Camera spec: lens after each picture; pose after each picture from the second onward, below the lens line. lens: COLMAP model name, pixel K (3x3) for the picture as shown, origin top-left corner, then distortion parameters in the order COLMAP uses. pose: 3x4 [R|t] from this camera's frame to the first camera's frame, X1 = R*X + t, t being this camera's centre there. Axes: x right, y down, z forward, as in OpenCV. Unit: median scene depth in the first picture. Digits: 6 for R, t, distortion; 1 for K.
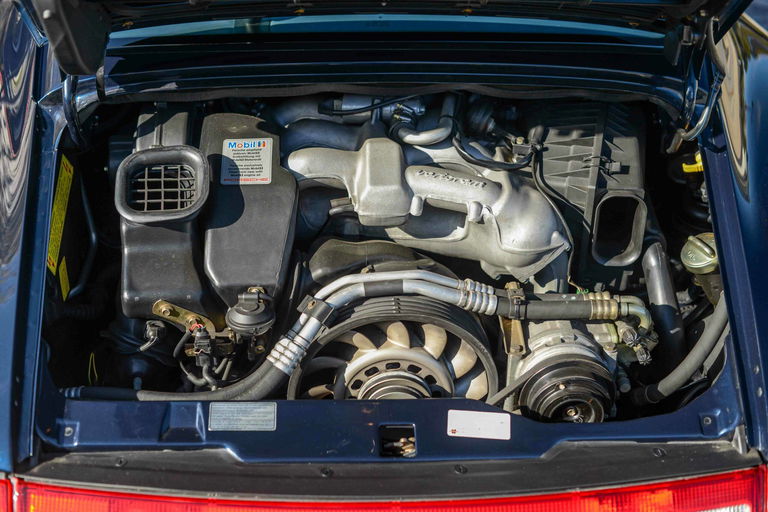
lens RADIAL K [[1138.6, 0, 384.0], [0, 1138.6, 256.0], [0, 0, 1]] dist [-0.146565, -0.017789]
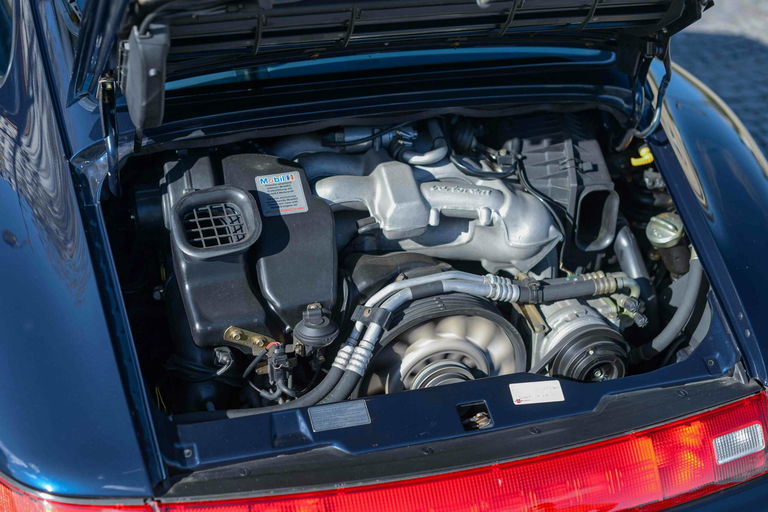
lens RADIAL K [[1138.6, 0, 384.0], [0, 1138.6, 256.0], [0, 0, 1]] dist [-0.146565, -0.017789]
pose [[0.967532, -0.117522, 0.223763, -0.284080], [0.125013, 0.991962, -0.019559, 0.010982], [-0.219666, 0.046897, 0.974447, -0.101697]]
